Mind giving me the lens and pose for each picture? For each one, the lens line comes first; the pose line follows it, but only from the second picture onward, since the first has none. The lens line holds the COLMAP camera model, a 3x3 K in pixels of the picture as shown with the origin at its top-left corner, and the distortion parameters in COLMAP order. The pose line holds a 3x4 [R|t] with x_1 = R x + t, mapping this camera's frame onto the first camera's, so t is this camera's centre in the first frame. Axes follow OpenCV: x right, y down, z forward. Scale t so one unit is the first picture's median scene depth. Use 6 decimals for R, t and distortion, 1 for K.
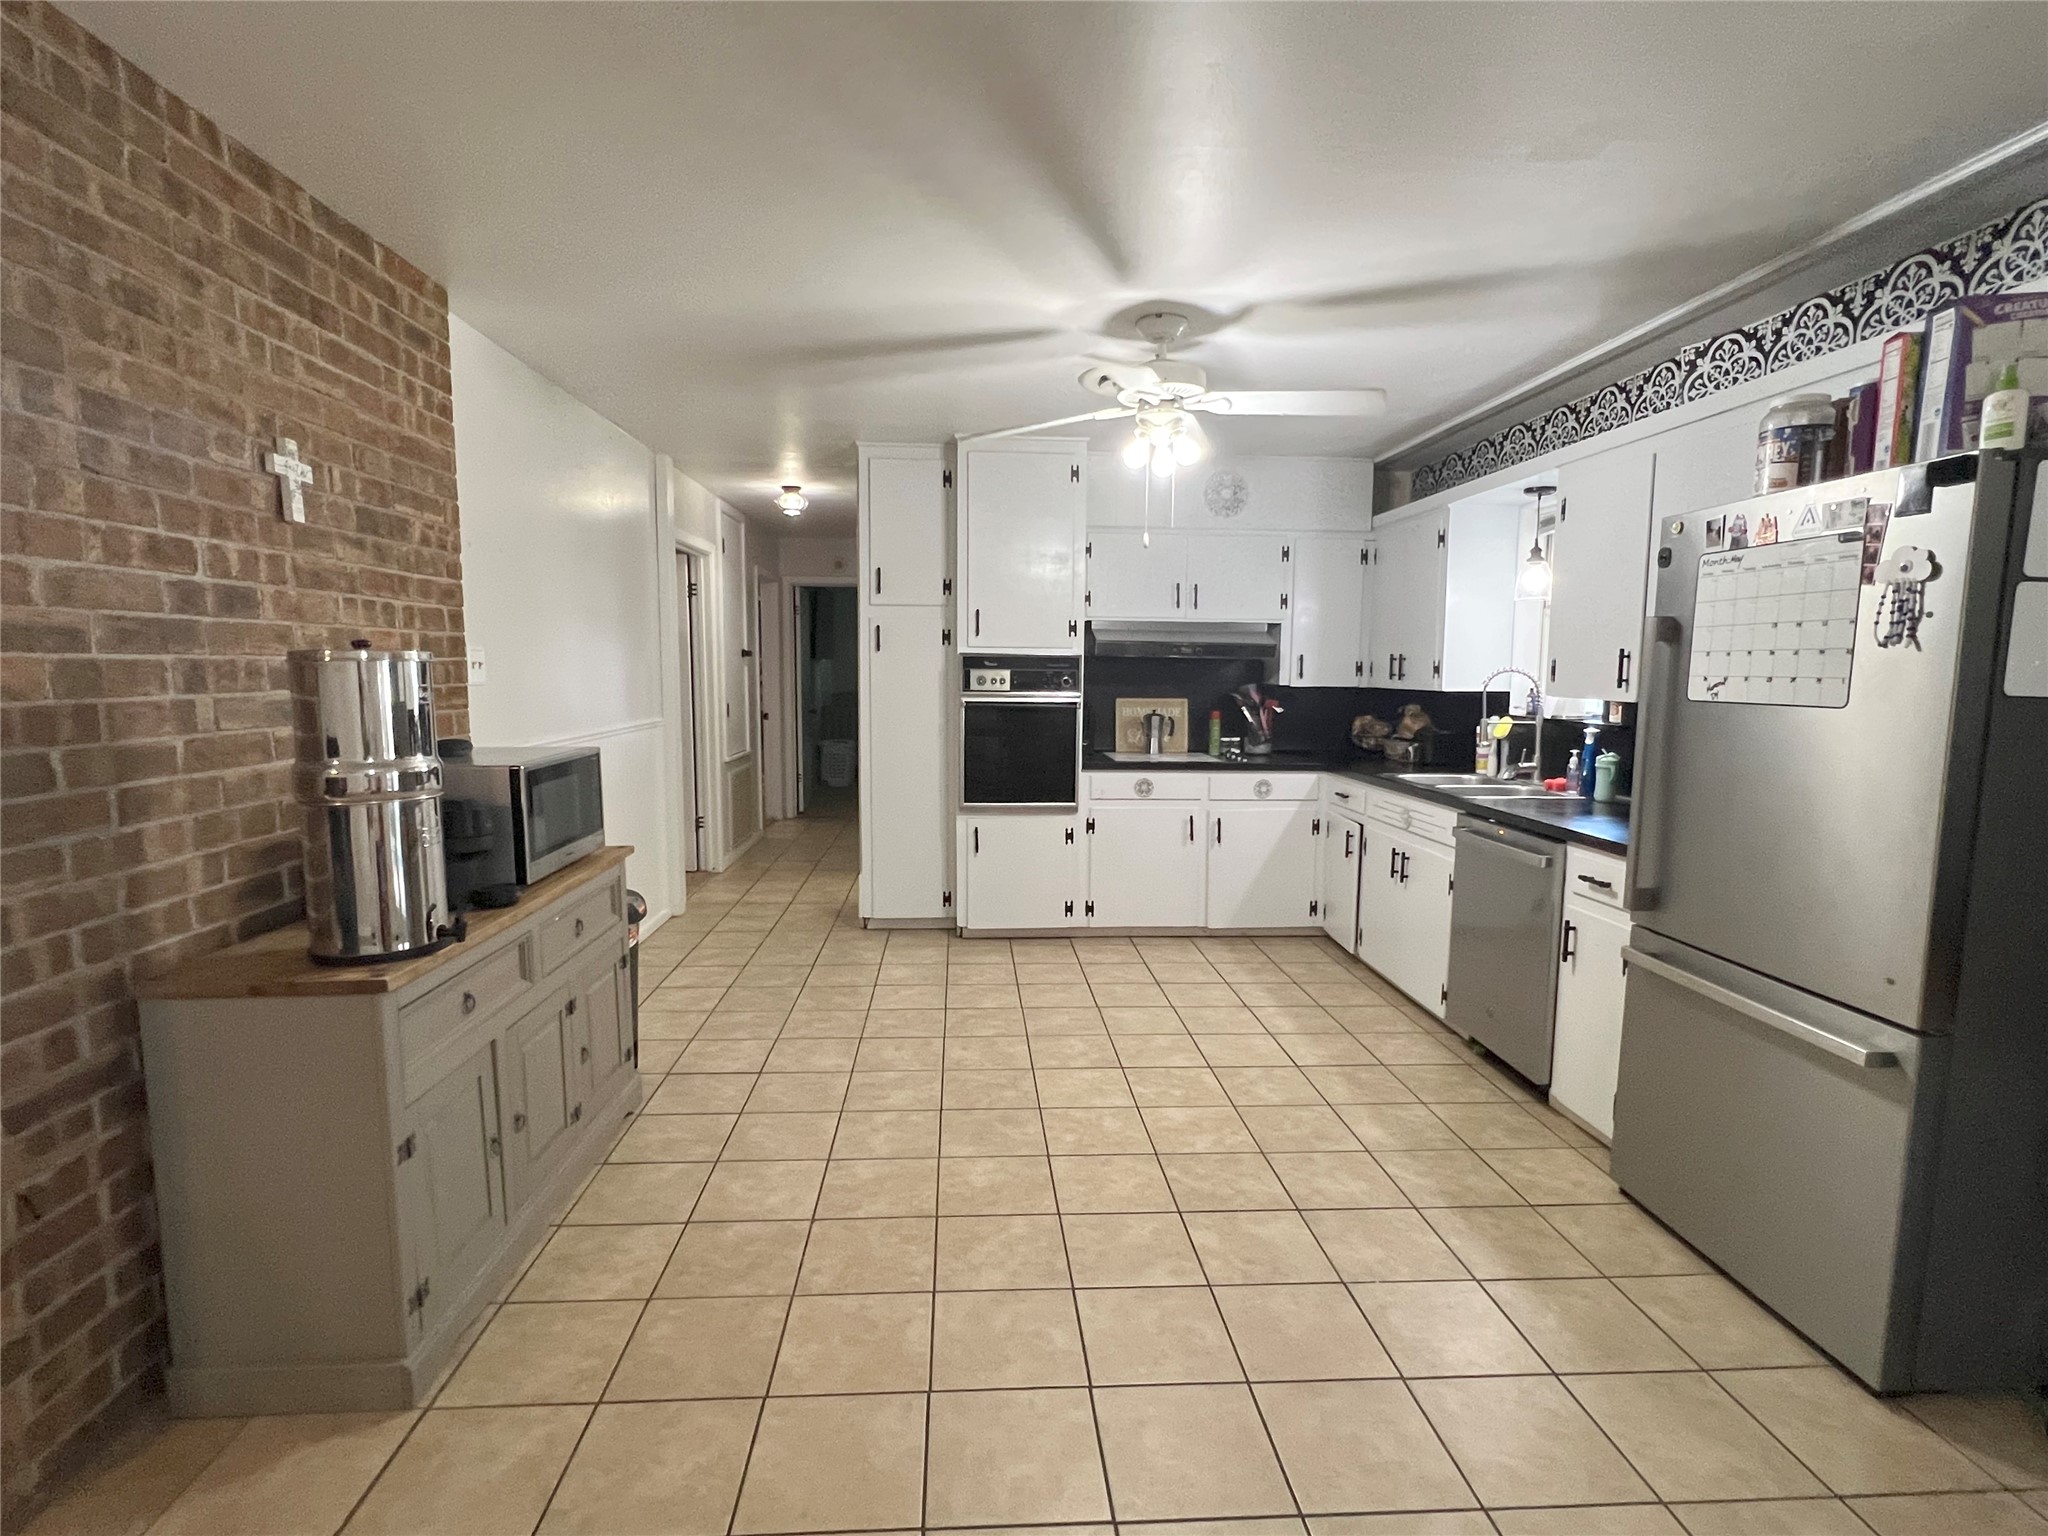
lens RADIAL K [[1007.1, 0, 1014.7], [0, 1007.1, 774.1], [0, 0, 1]] dist [-0.005893, 0.002445]
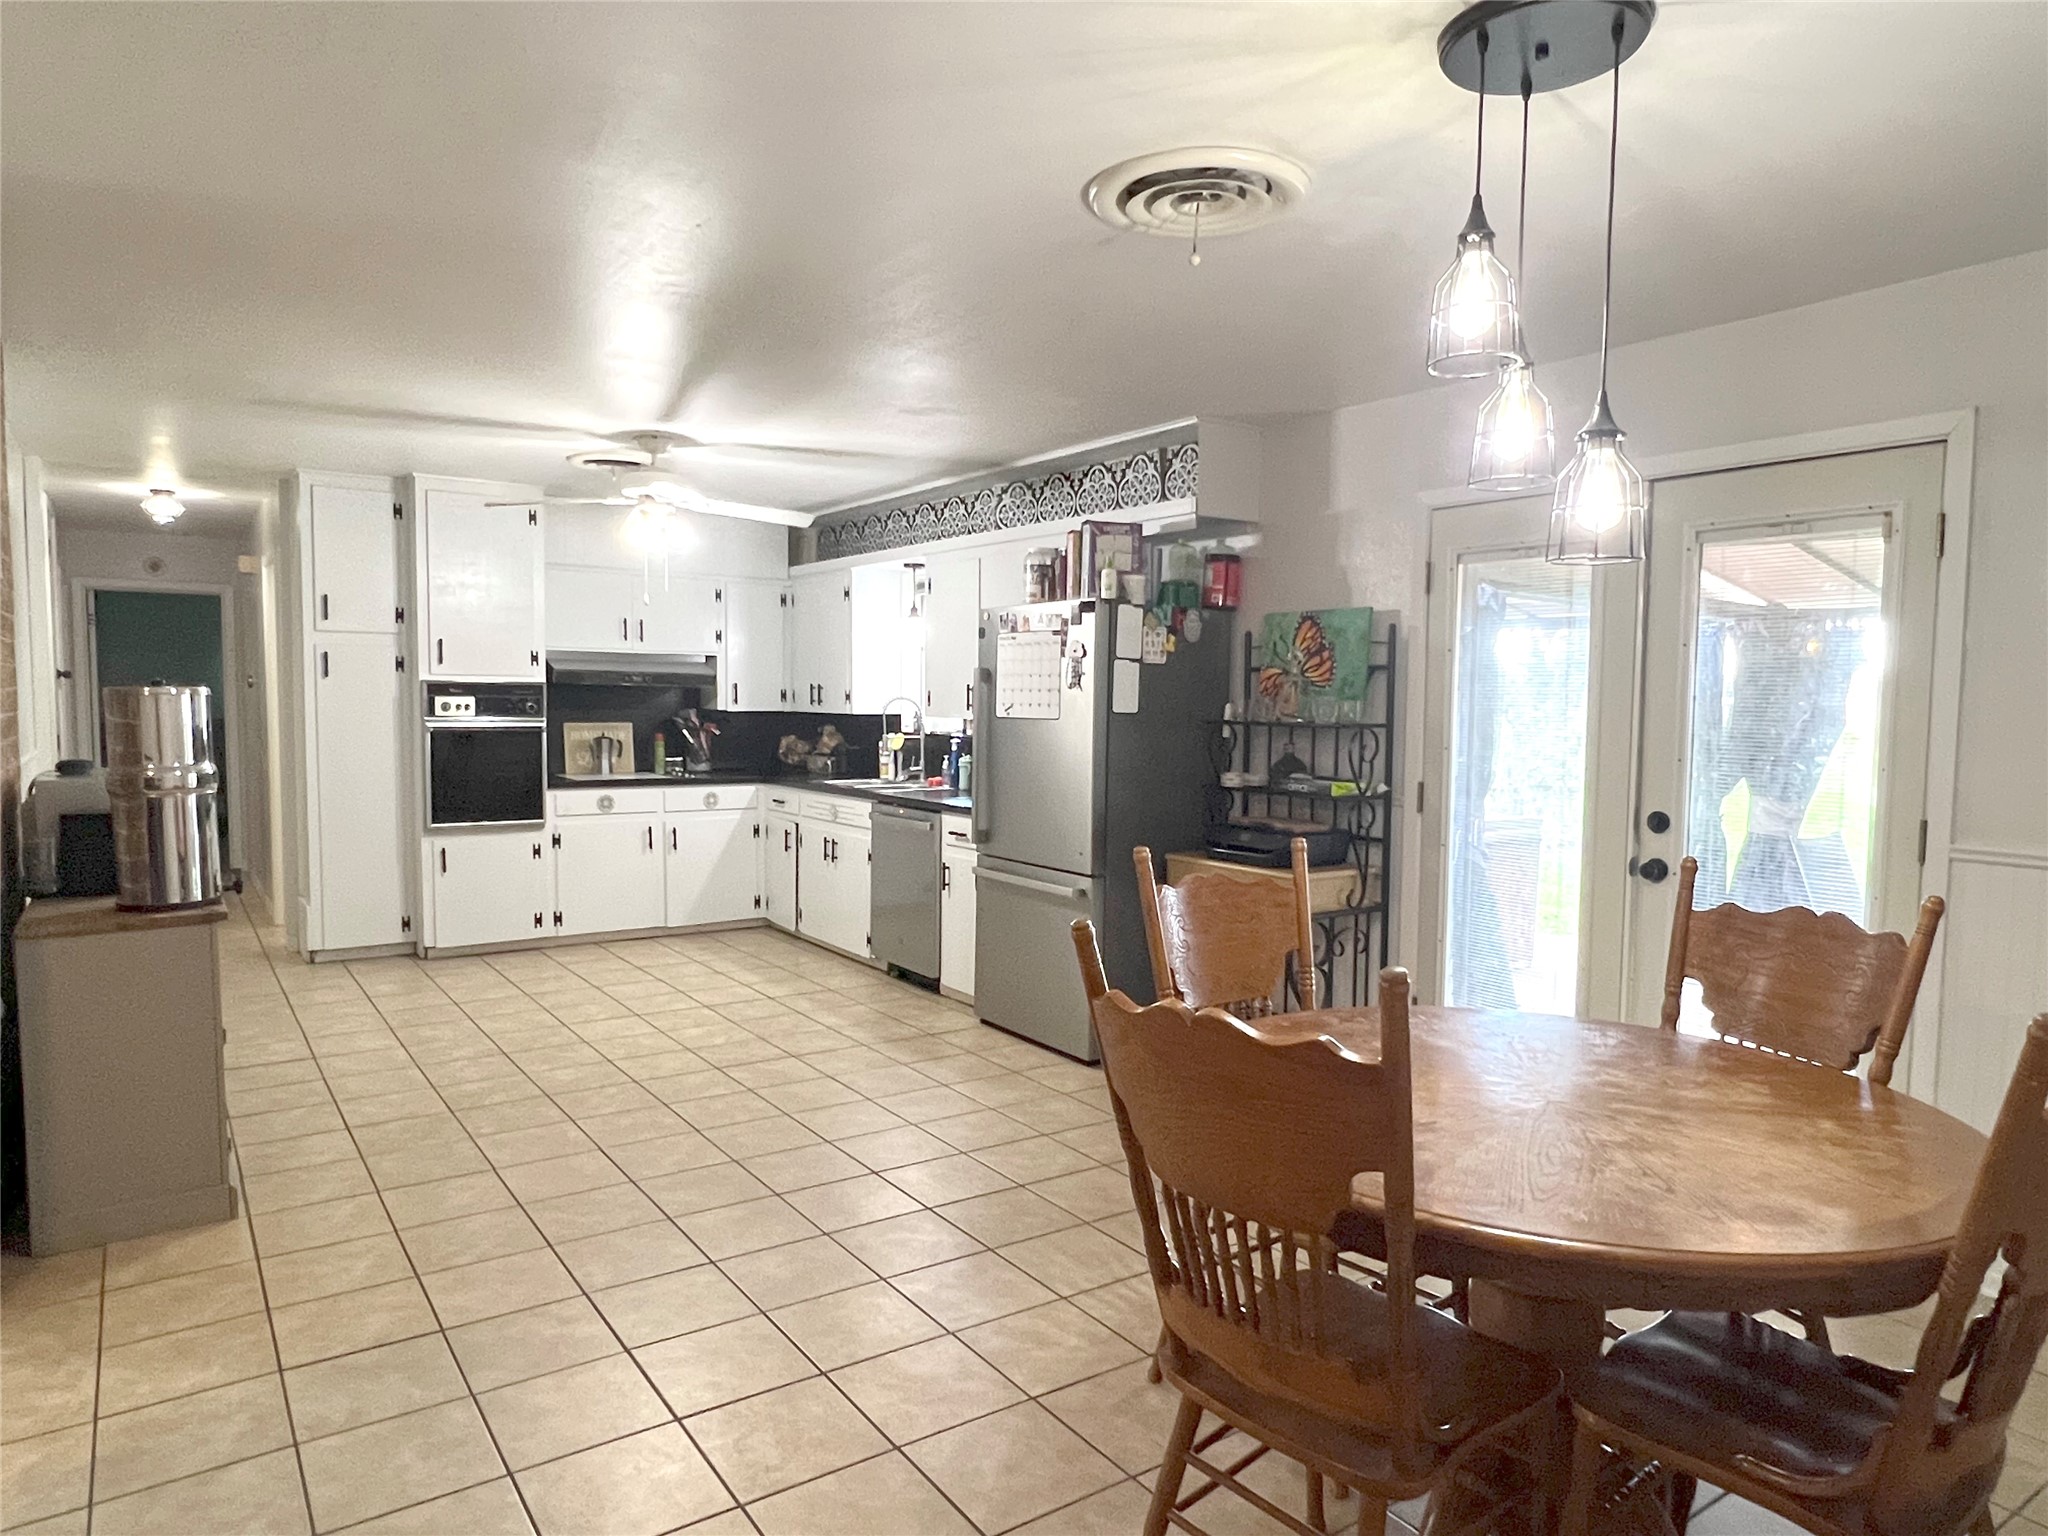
lens RADIAL K [[1281.5, 0, 1018.9], [0, 1281.5, 786.8], [0, 0, 1]] dist [-0.001463, -0.011439]
pose [[0.852020, -0.035635, 0.522295, -0.272807], [0.050726, 0.998606, -0.014616, 0.048763], [-0.521046, 0.038947, 0.852639, -0.539538]]
